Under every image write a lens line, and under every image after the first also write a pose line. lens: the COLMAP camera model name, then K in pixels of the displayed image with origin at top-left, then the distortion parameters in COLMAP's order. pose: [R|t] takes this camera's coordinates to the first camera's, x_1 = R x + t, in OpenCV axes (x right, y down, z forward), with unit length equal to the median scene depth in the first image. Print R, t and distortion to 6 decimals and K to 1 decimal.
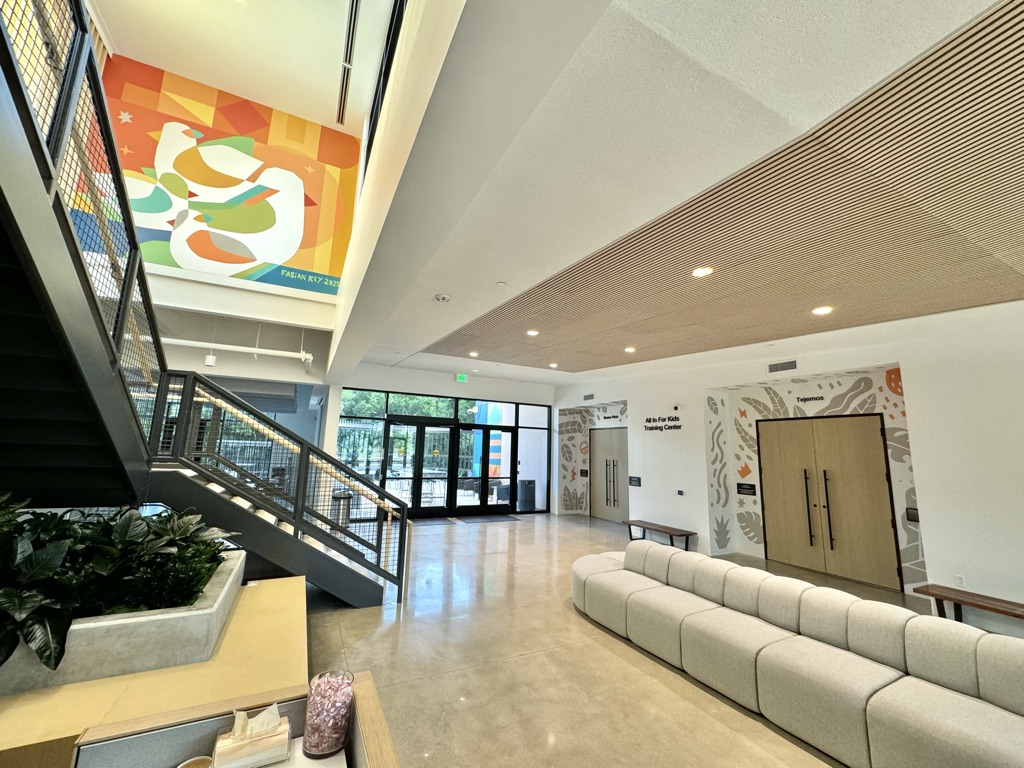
lens RADIAL K [[406.8, 0, 511.6], [0, 406.8, 383.4], [0, 0, 1]] dist [-0.003409, 0.000468]
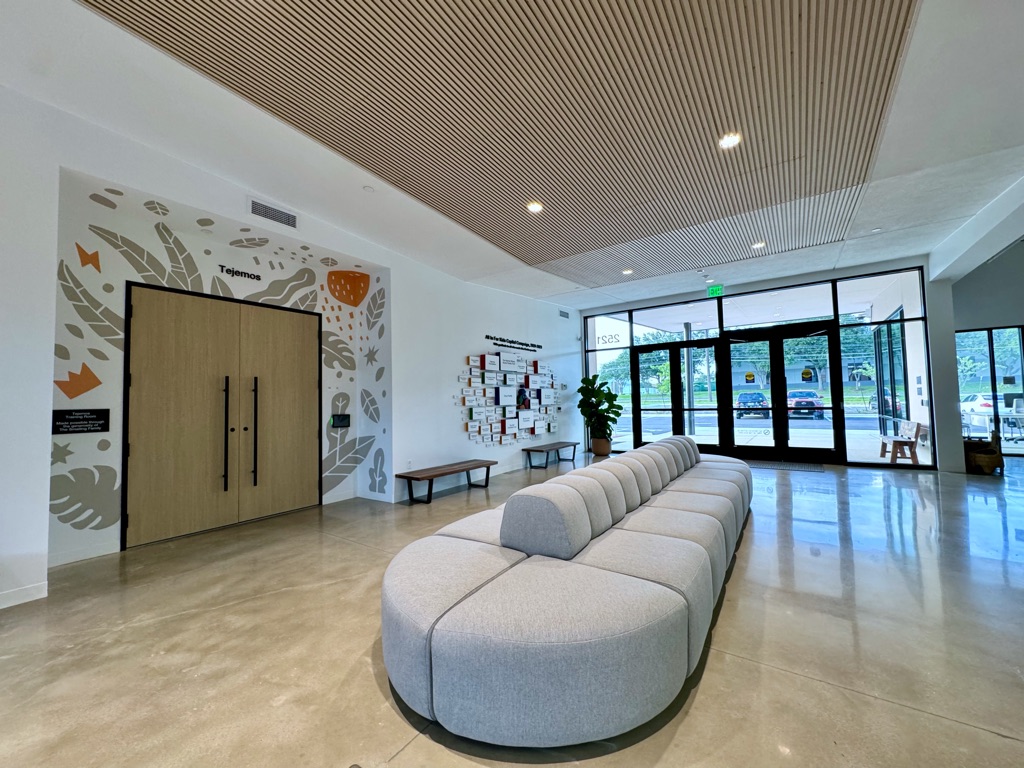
lens RADIAL K [[406.8, 0, 511.3], [0, 406.8, 383.2], [0, 0, 1]] dist [-0.003409, 0.000468]
pose [[-0.467356, 0.022395, 0.883785, -0.062074], [-0.136290, 0.985903, -0.097054, 0.230087], [-0.873501, -0.165810, -0.457716, 0.926789]]
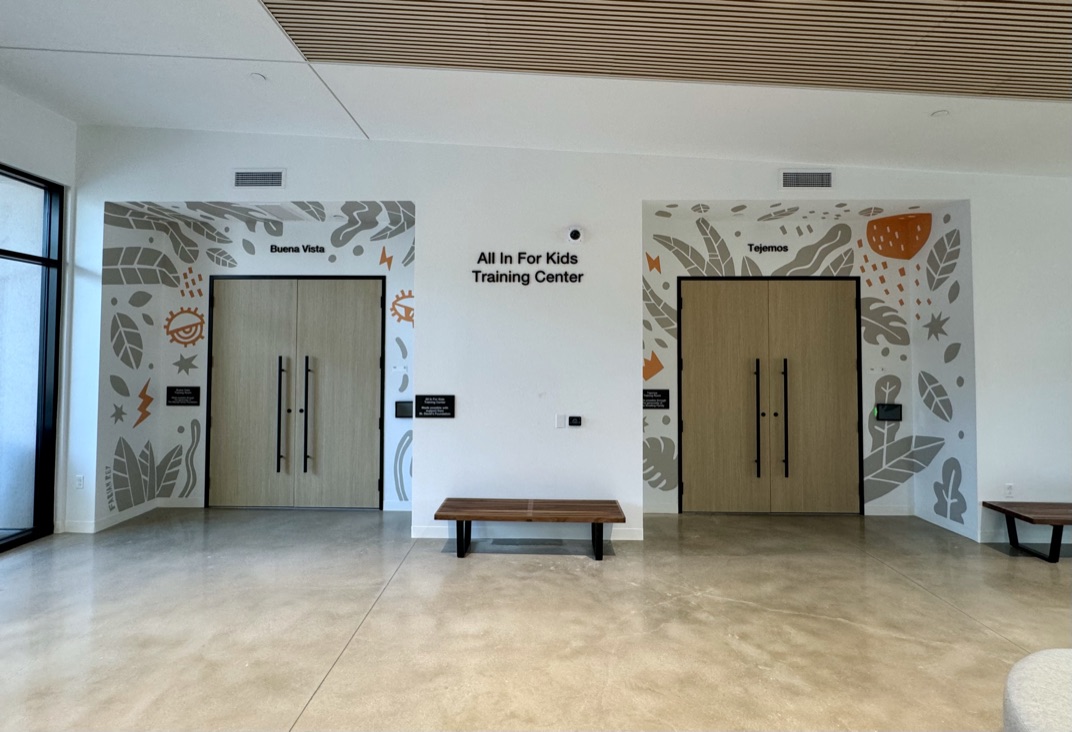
lens RADIAL K [[498.2, 0, 530.6], [0, 498.2, 339.6], [0, 0, 1]] dist [-0.003739, 0.001777]
pose [[0.473063, -0.001068, 0.881028, -0.119654], [-0.135142, 0.988077, 0.073761, 0.178009], [-0.870602, -0.153958, 0.467278, 0.980515]]
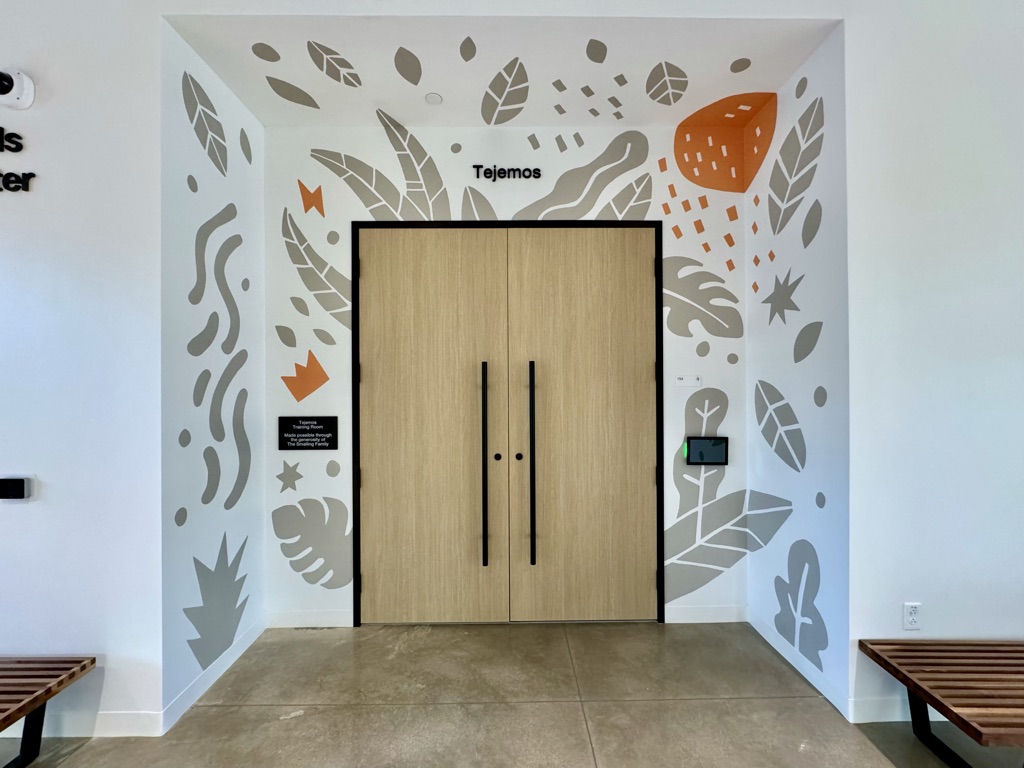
lens RADIAL K [[406.8, 0, 511.4], [0, 406.8, 382.6], [0, 0, 1]] dist [-0.003409, 0.000468]
pose [[0.442840, -0.029691, 0.896109, 0.421386], [-0.130320, 0.986706, 0.097095, 0.196983], [-0.887079, -0.159778, 0.433084, 0.844804]]
